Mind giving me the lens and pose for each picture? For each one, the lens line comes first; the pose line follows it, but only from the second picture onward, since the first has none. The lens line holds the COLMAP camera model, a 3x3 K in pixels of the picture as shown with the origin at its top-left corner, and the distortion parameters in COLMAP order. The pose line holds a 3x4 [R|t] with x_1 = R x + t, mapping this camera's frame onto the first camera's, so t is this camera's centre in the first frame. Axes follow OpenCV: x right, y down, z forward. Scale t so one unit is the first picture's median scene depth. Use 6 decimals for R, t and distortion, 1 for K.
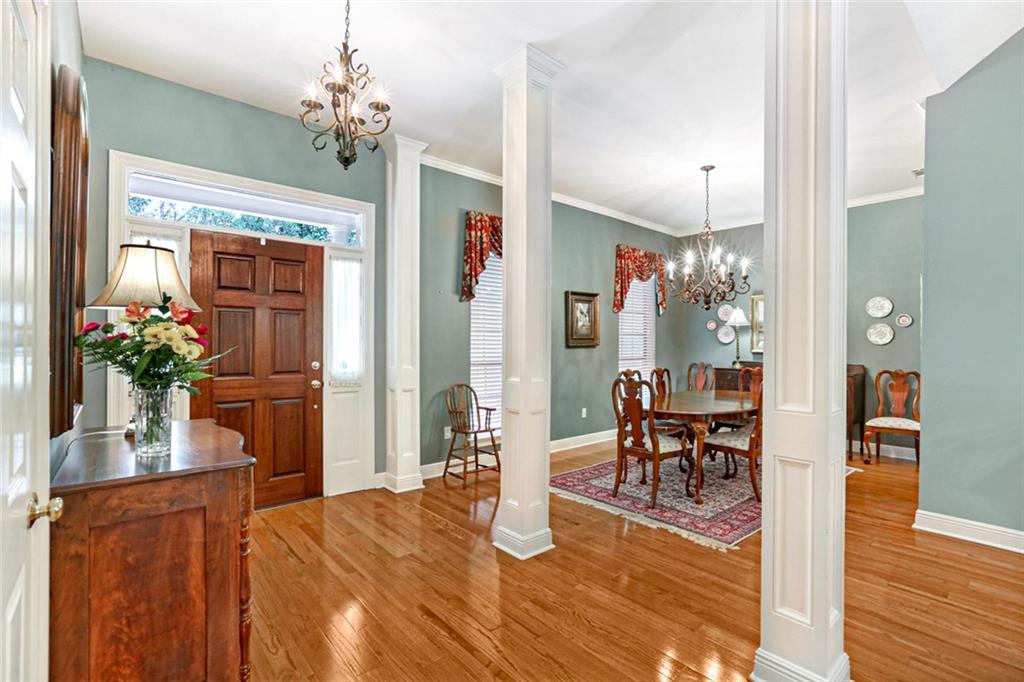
lens RADIAL K [[476.7, 0, 525.8], [0, 476.7, 342.5], [0, 0, 1]] dist [-0.010831, 0.002302]
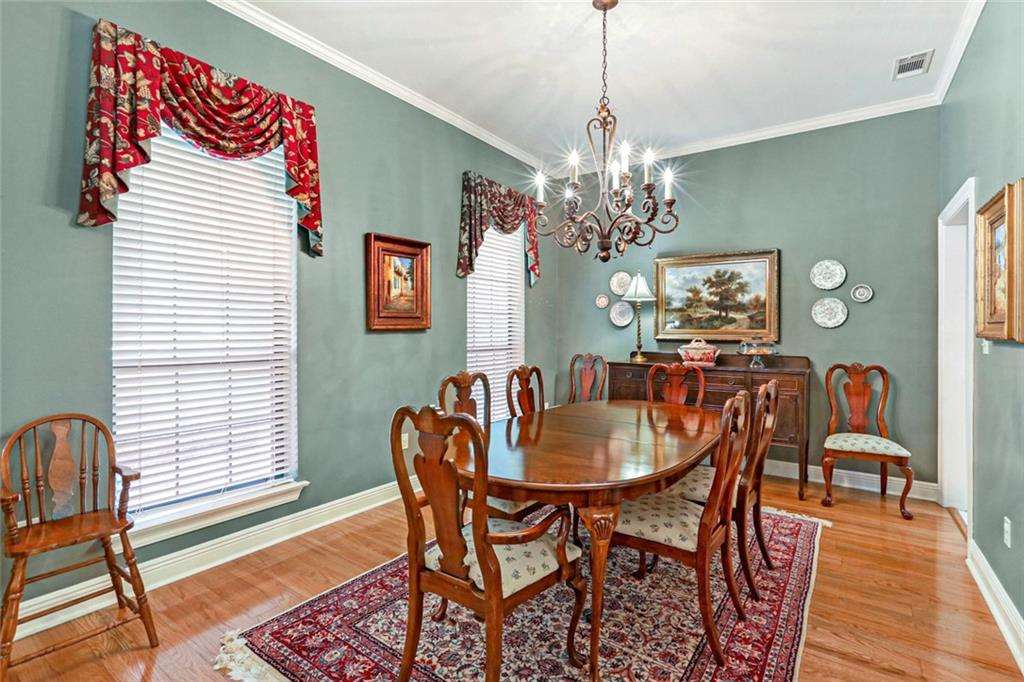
lens RADIAL K [[476.7, 0, 517.3], [0, 476.7, 326.0], [0, 0, 1]] dist [-0.010831, 0.002302]
pose [[0.976112, 0.001738, 0.217260, 0.143170], [0.000284, 0.999957, -0.009275, 0.008898], [-0.217267, 0.009115, 0.976070, 0.424358]]
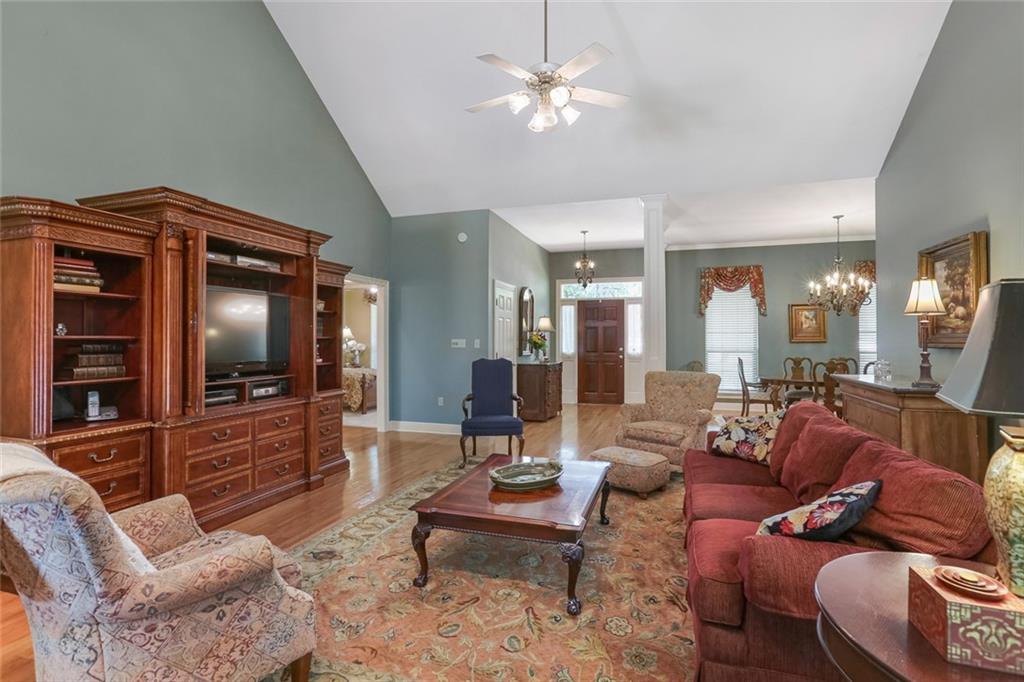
lens RADIAL K [[476.7, 0, 509.4], [0, 476.7, 336.9], [0, 0, 1]] dist [-0.010831, 0.002302]
pose [[0.485601, -0.009867, -0.874125, 0.976562], [0.002340, 0.999947, -0.009987, 0.005351], [0.874178, 0.002804, 0.485598, -0.469118]]
